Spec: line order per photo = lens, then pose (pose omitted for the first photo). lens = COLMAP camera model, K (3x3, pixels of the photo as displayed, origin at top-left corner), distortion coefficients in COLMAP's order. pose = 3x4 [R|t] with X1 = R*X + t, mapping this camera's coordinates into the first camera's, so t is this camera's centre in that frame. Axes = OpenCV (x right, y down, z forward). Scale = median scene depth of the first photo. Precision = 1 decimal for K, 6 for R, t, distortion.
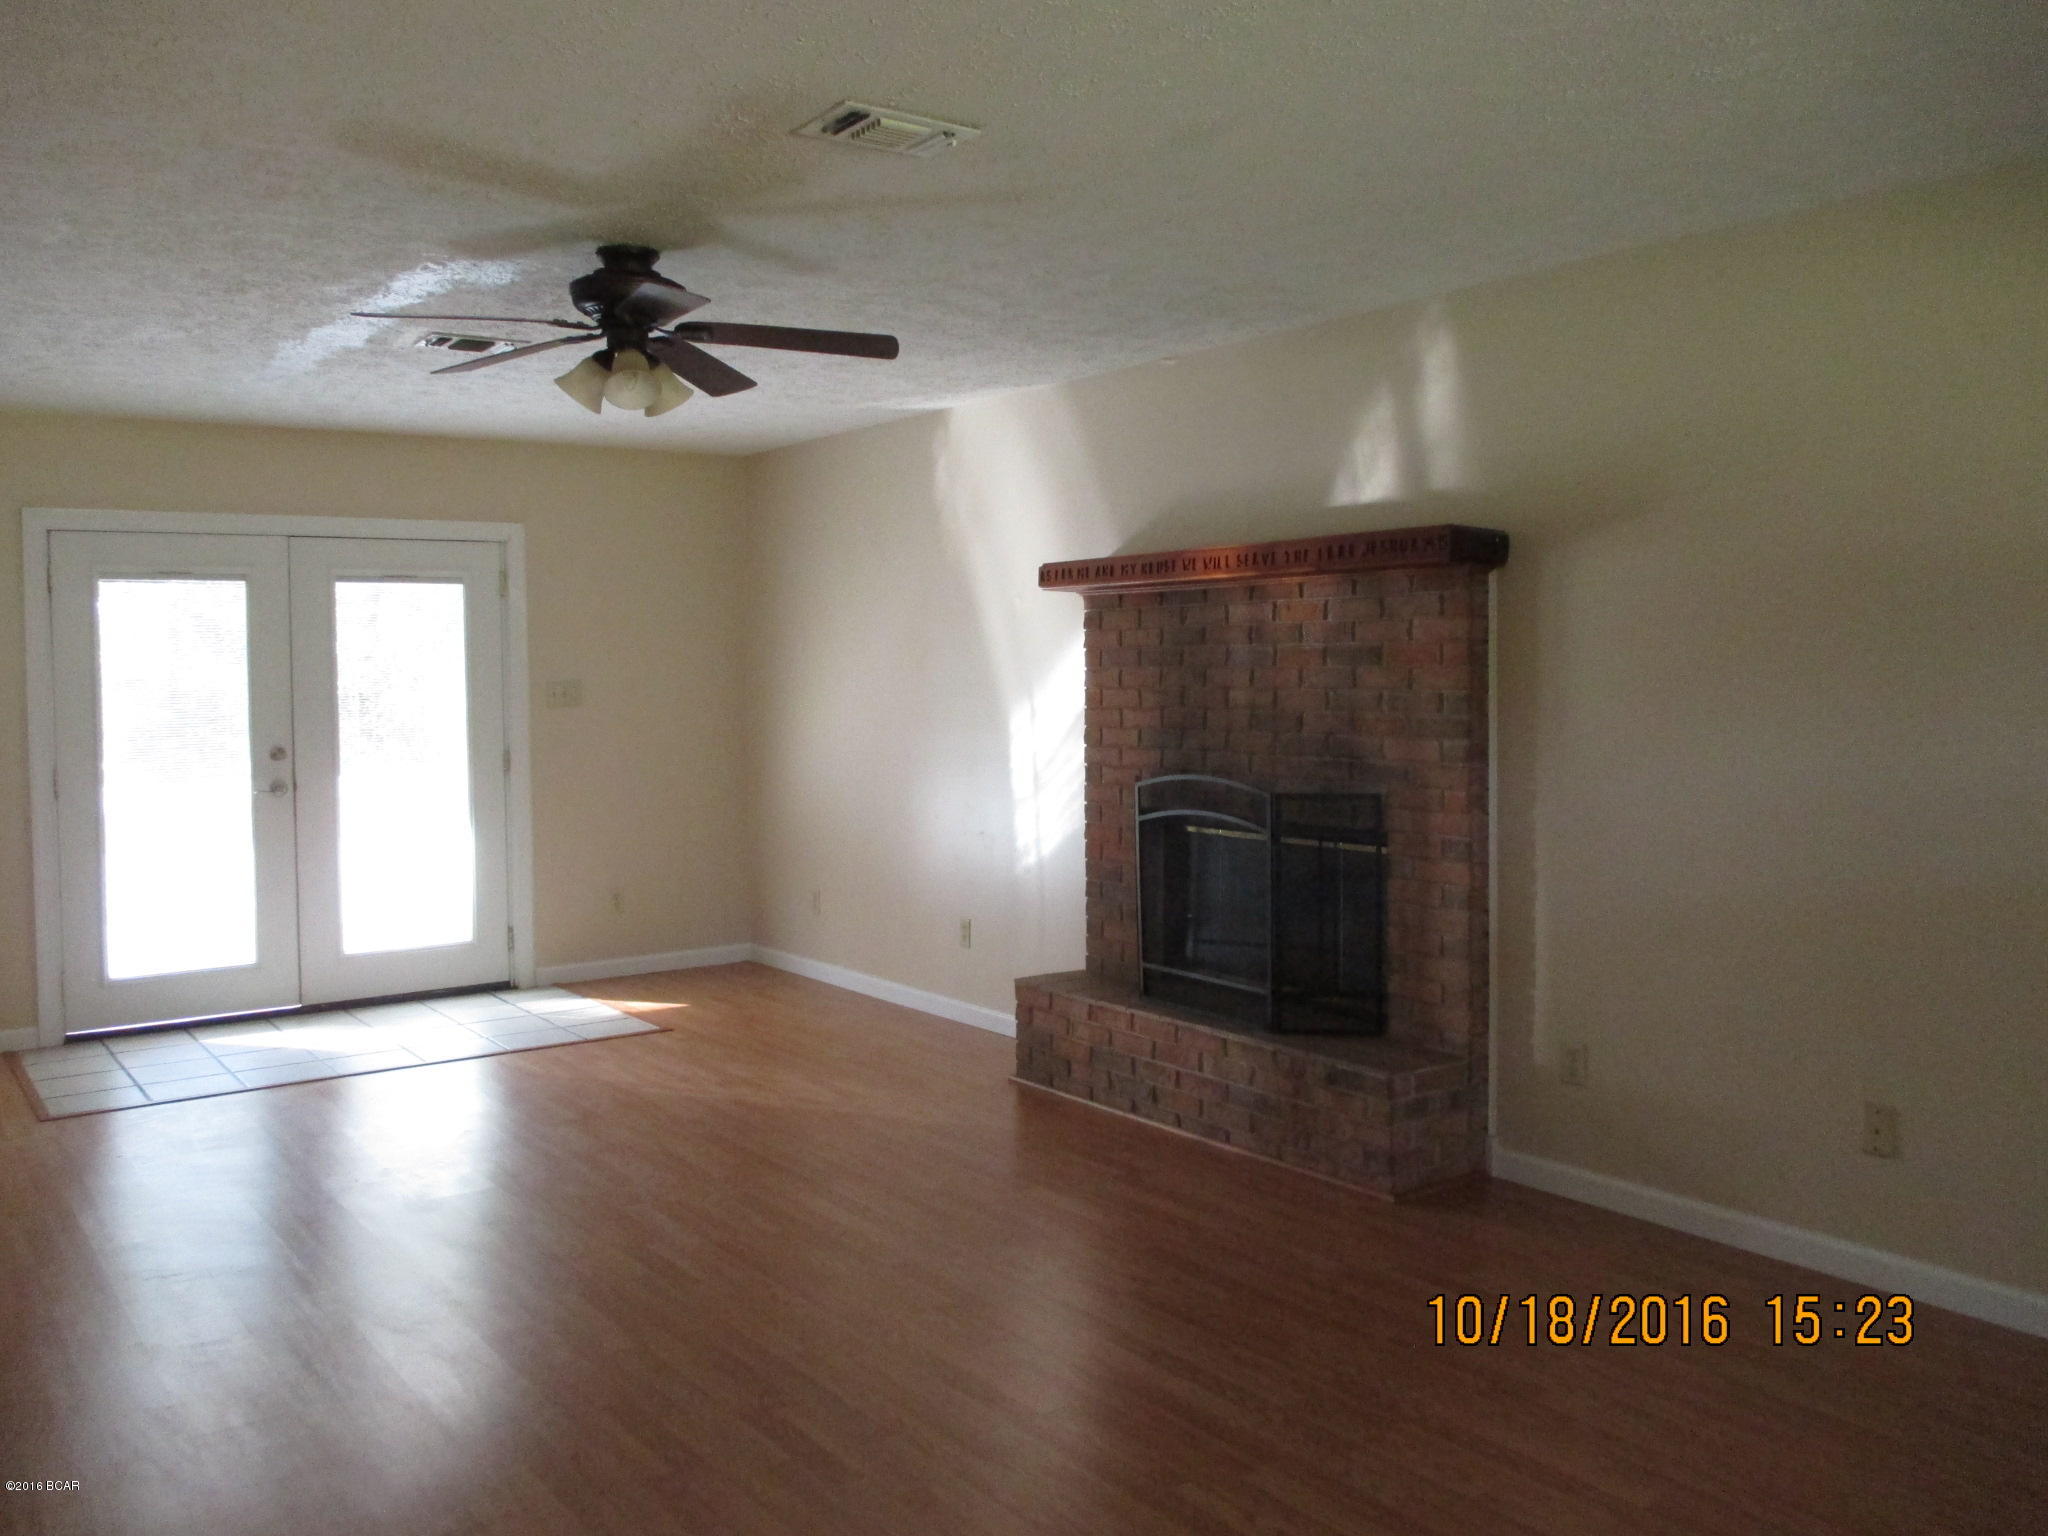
lens RADIAL K [[1706.1, 0, 1043.4], [0, 1706.1, 757.5], [0, 0, 1]] dist [-0.035829, -0.007300]
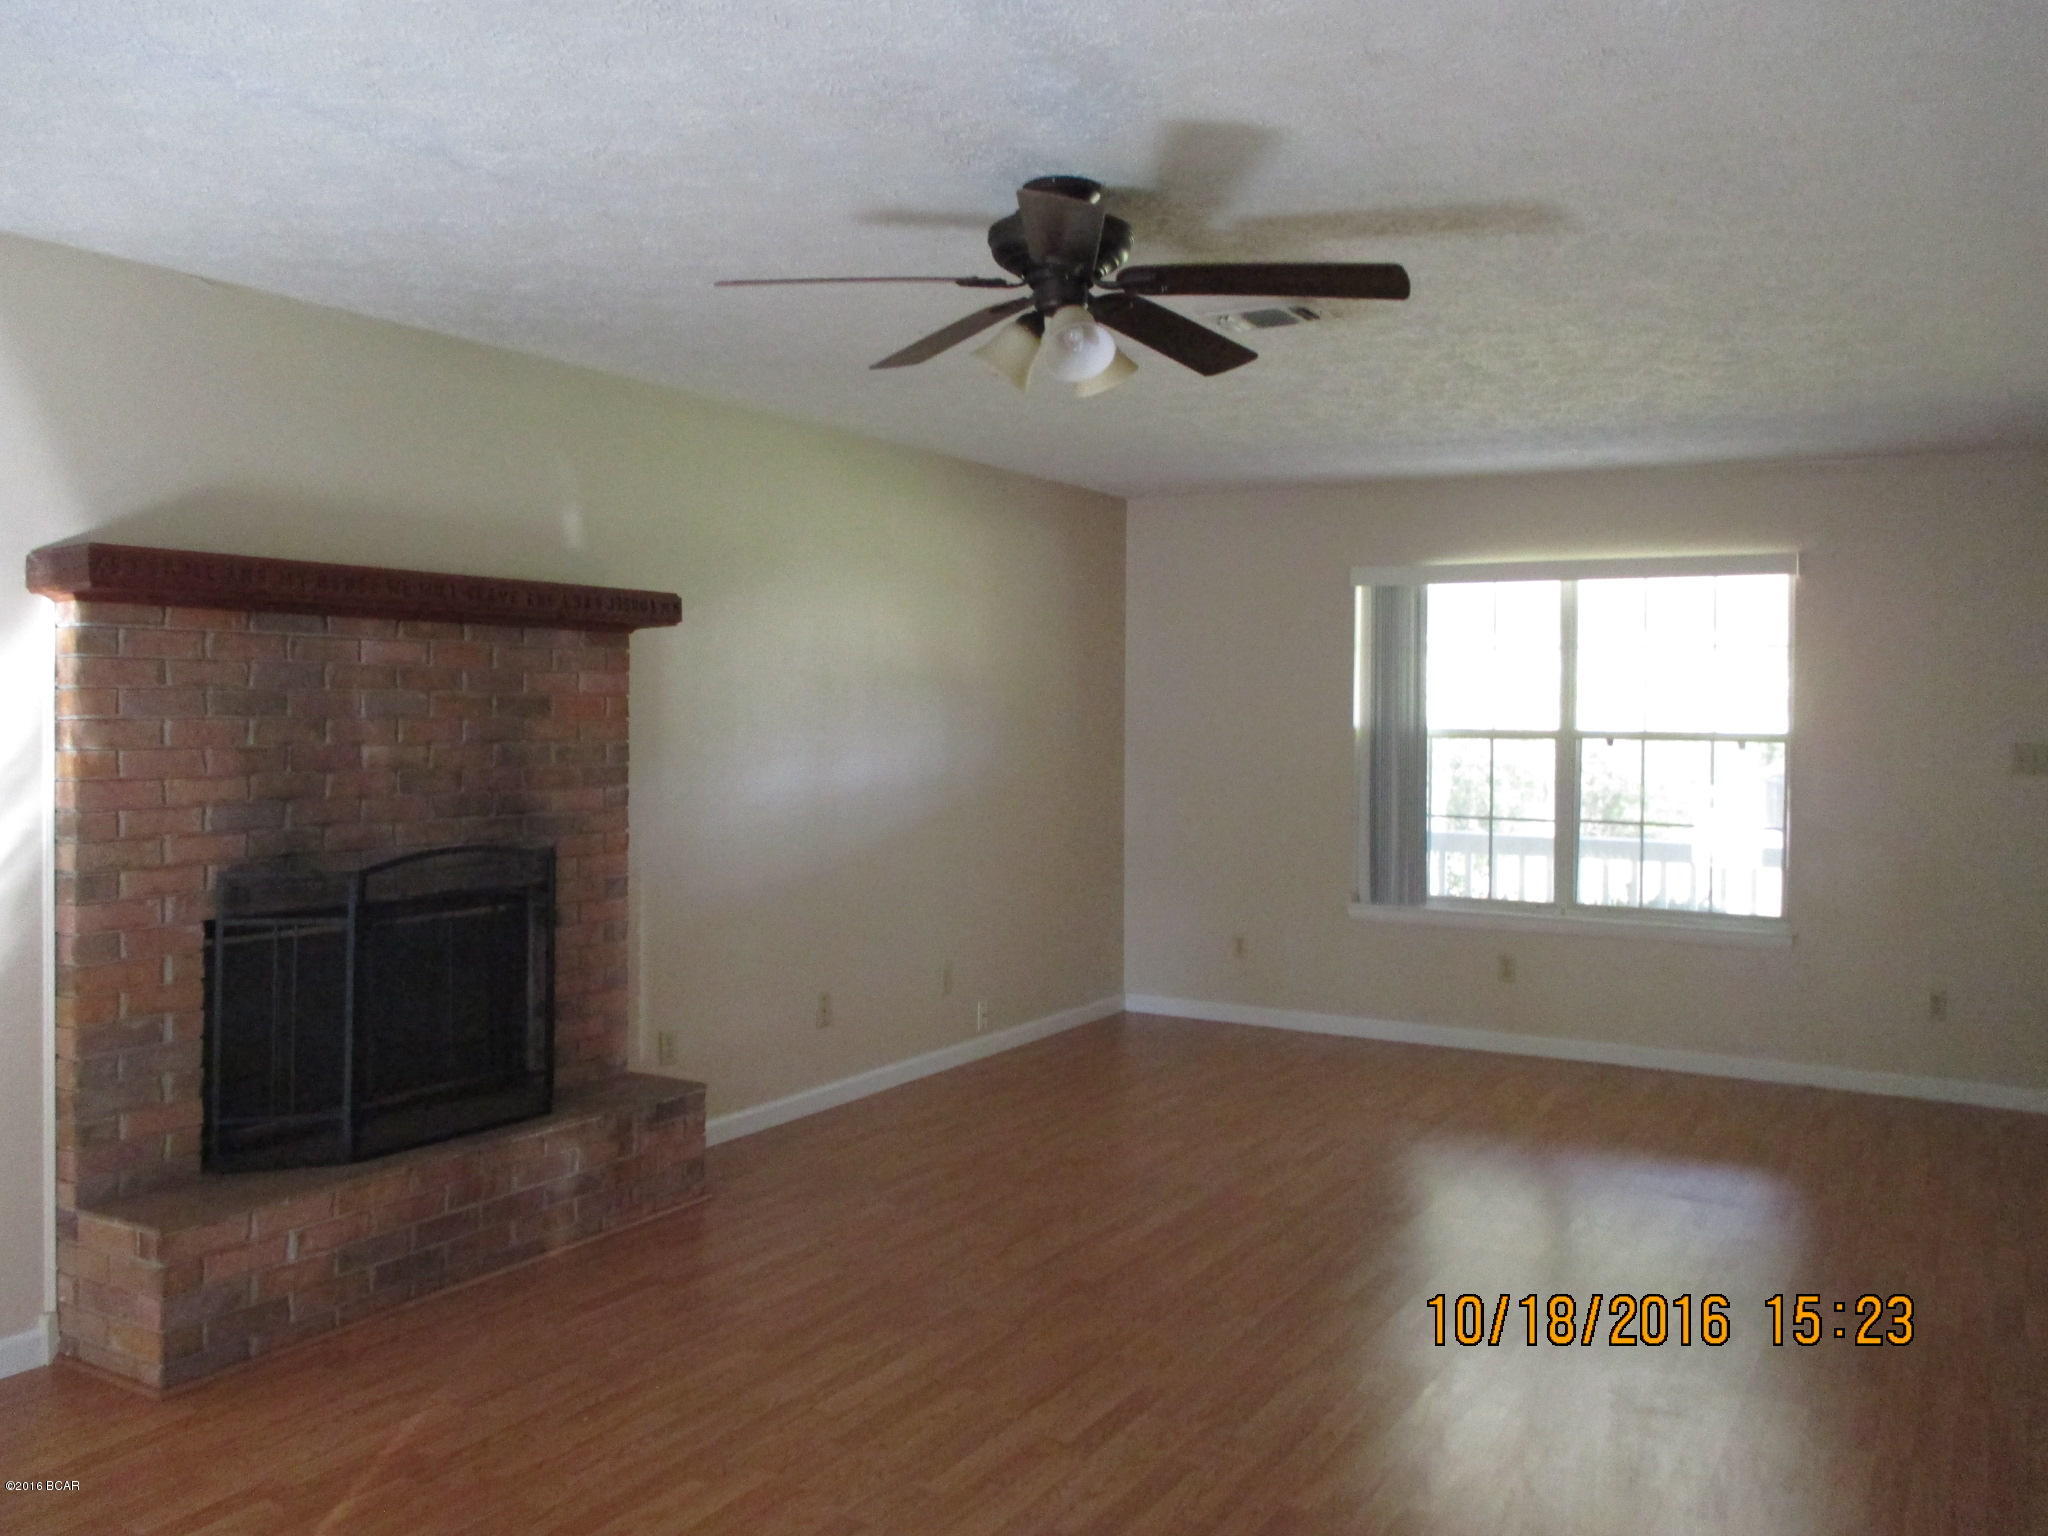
lens RADIAL K [[1720.7, 0, 1024.0], [0, 1720.7, 768.0], [0, 0, 1]] dist [-0.057211, 0.005550]
pose [[-0.414188, -0.025566, 0.909832, -0.827977], [0.041334, 0.998046, 0.046861, -0.059628], [-0.909252, 0.057016, -0.412322, 1.162135]]
